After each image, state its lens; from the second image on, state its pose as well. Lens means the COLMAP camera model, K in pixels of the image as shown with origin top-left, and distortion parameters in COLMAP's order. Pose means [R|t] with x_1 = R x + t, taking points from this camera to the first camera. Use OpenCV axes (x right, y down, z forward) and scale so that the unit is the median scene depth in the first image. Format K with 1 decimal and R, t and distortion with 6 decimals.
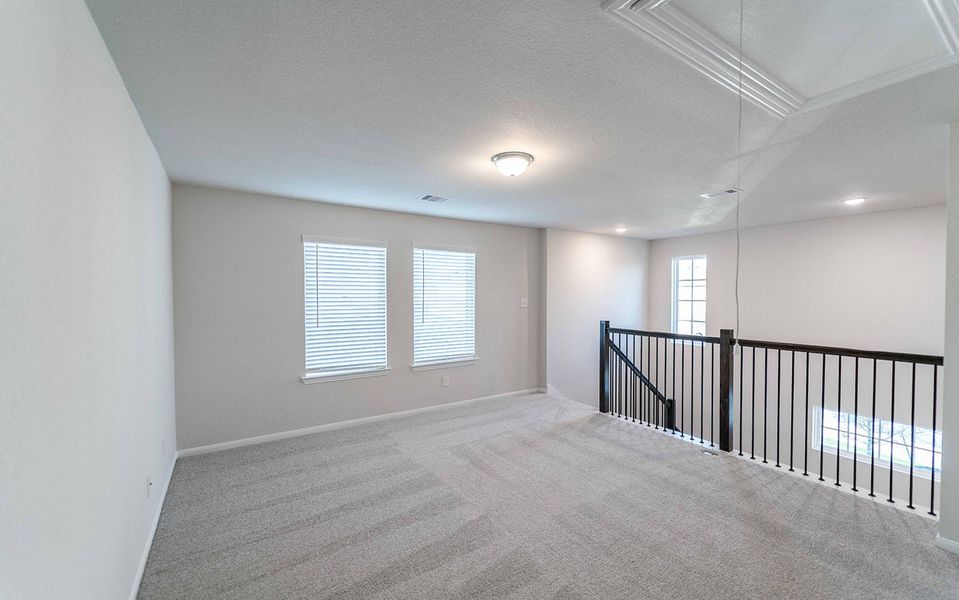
lens RADIAL K [[316.8, 0, 368.1], [0, 316.8, 305.6], [0, 0, 1]] dist [-0.000613, -0.000031]
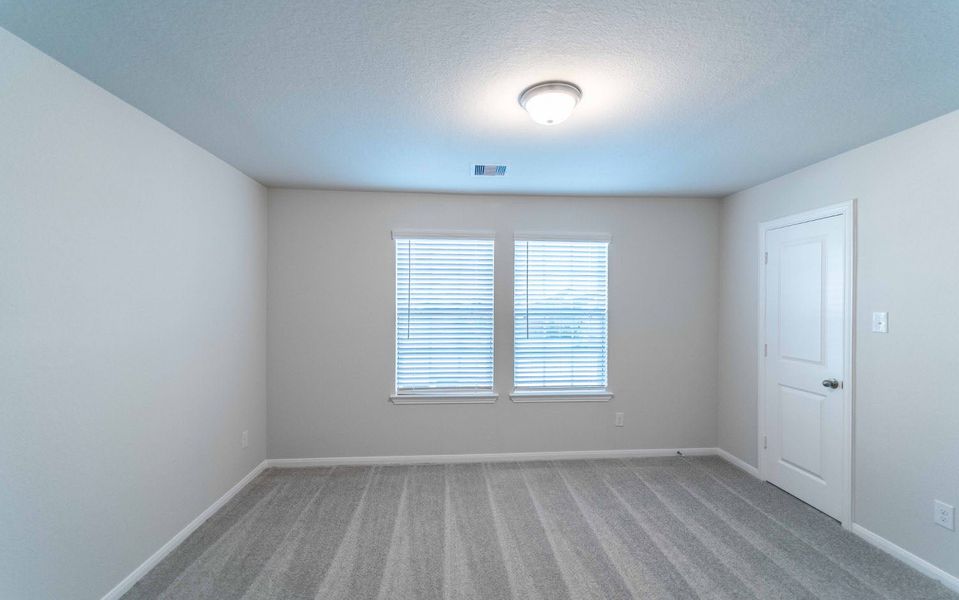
lens RADIAL K [[363.4, 0, 480.2], [0, 363.4, 304.9], [0, 0, 1]] dist [-0.014277, -0.000033]
pose [[0.941293, 0.008559, -0.337482, 0.346248], [-0.016522, 0.999649, -0.020729, -0.004883], [0.337186, 0.025087, 0.941104, 0.152192]]
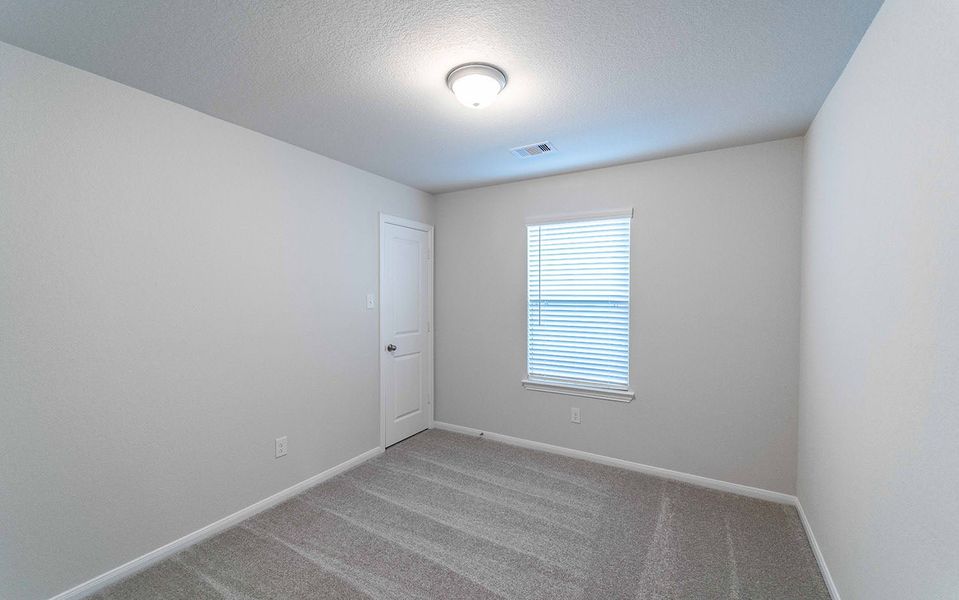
lens RADIAL K [[385.6, 0, 476.1], [0, 385.6, 296.8], [0, 0, 1]] dist [0.001805, -0.000458]
pose [[0.593158, 0.017843, -0.804888, 0.771694], [-0.023775, 0.999707, 0.004640, -0.011697], [0.804735, 0.016384, 0.593408, 0.344585]]
